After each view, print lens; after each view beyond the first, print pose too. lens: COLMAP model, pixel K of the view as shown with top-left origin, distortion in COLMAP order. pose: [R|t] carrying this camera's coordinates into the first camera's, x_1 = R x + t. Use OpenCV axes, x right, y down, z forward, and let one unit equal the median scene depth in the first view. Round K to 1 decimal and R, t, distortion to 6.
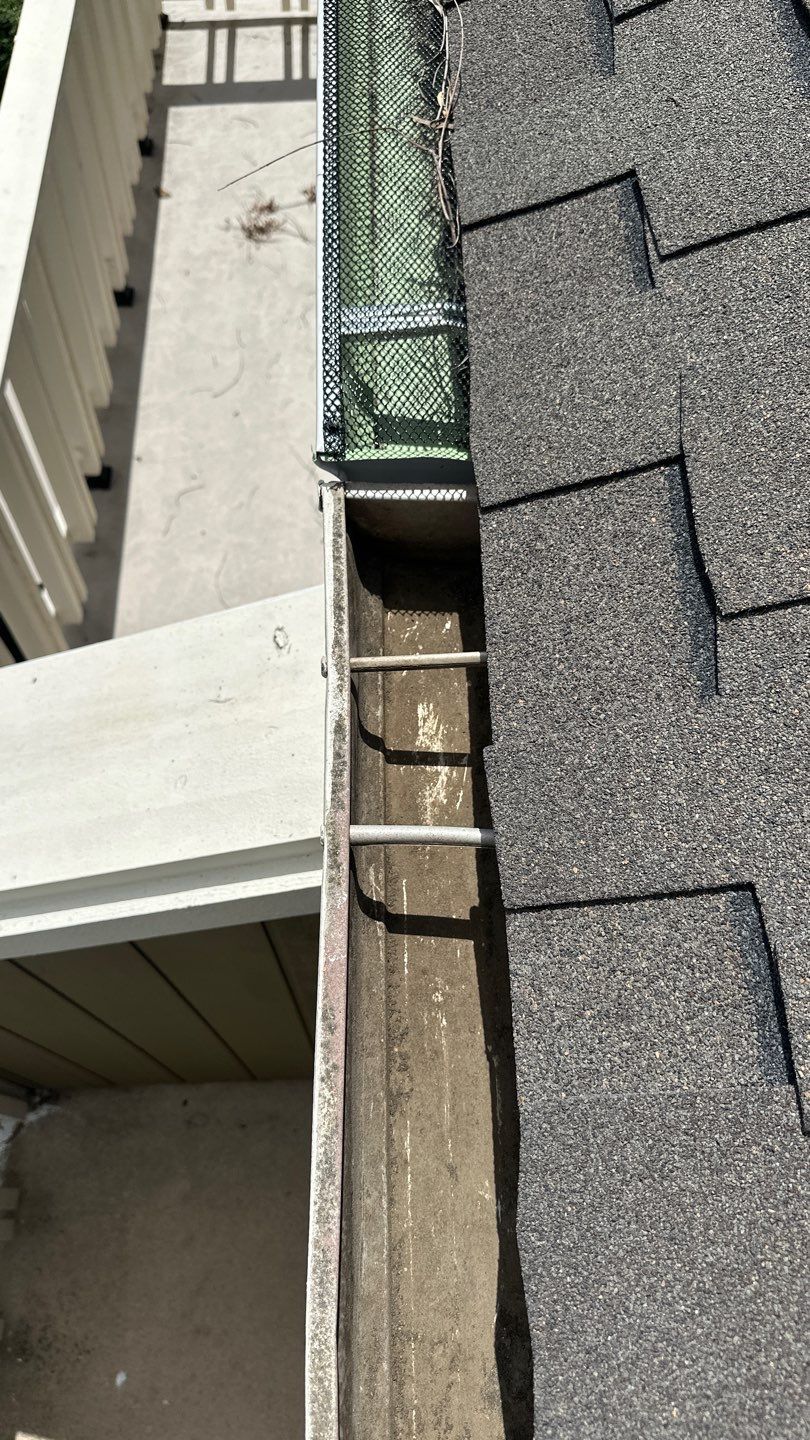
lens RADIAL K [[981.3, 0, 401.8], [0, 981.3, 751.1], [0, 0, 1]] dist [-0.006488, -0.008354]
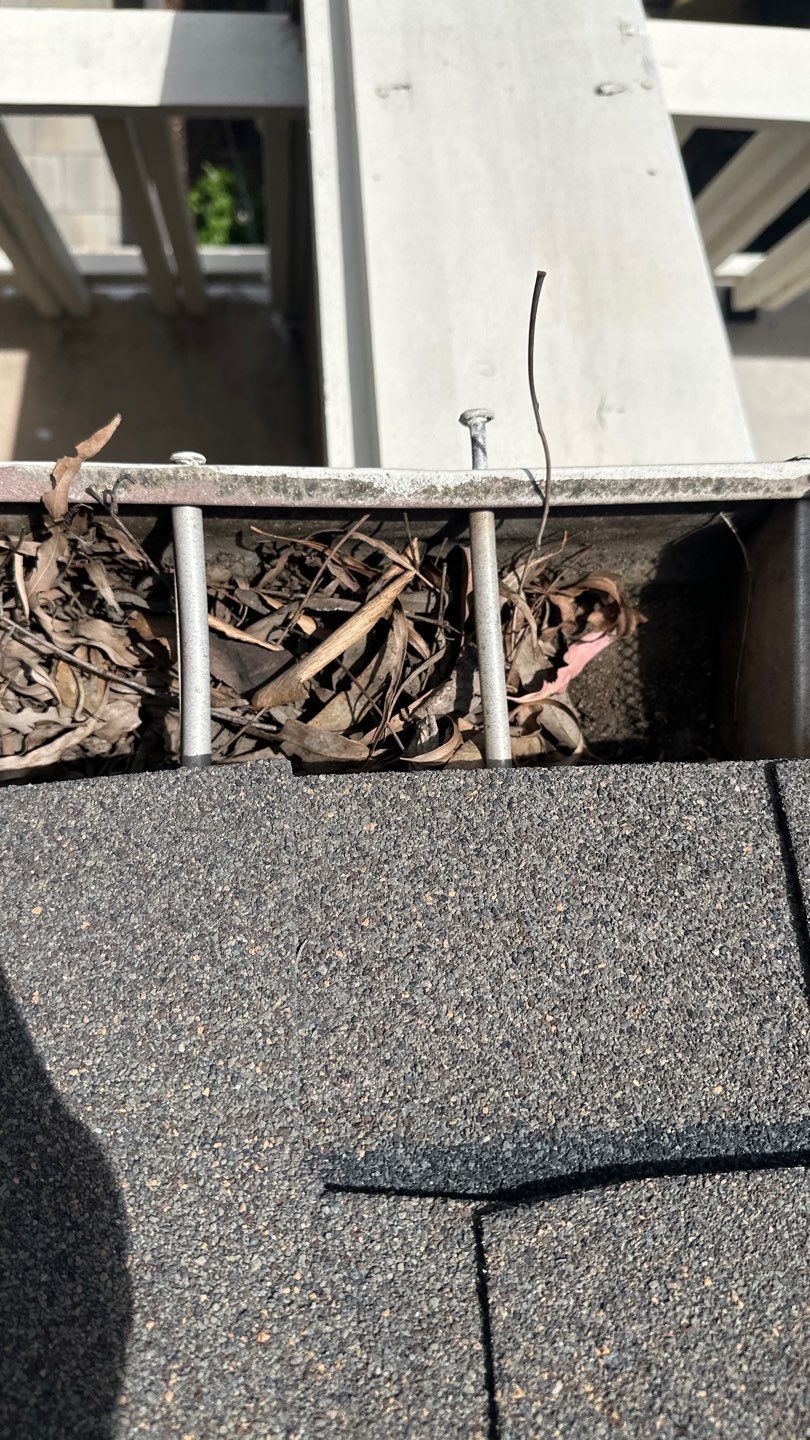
lens RADIAL K [[981.3, 0, 401.8], [0, 981.3, 751.1], [0, 0, 1]] dist [-0.006488, -0.008354]
pose [[0.005712, 0.996990, 0.077320, 0.035643], [-0.949739, -0.018792, 0.312479, -0.245751], [0.312991, -0.075219, 0.946773, 0.482785]]
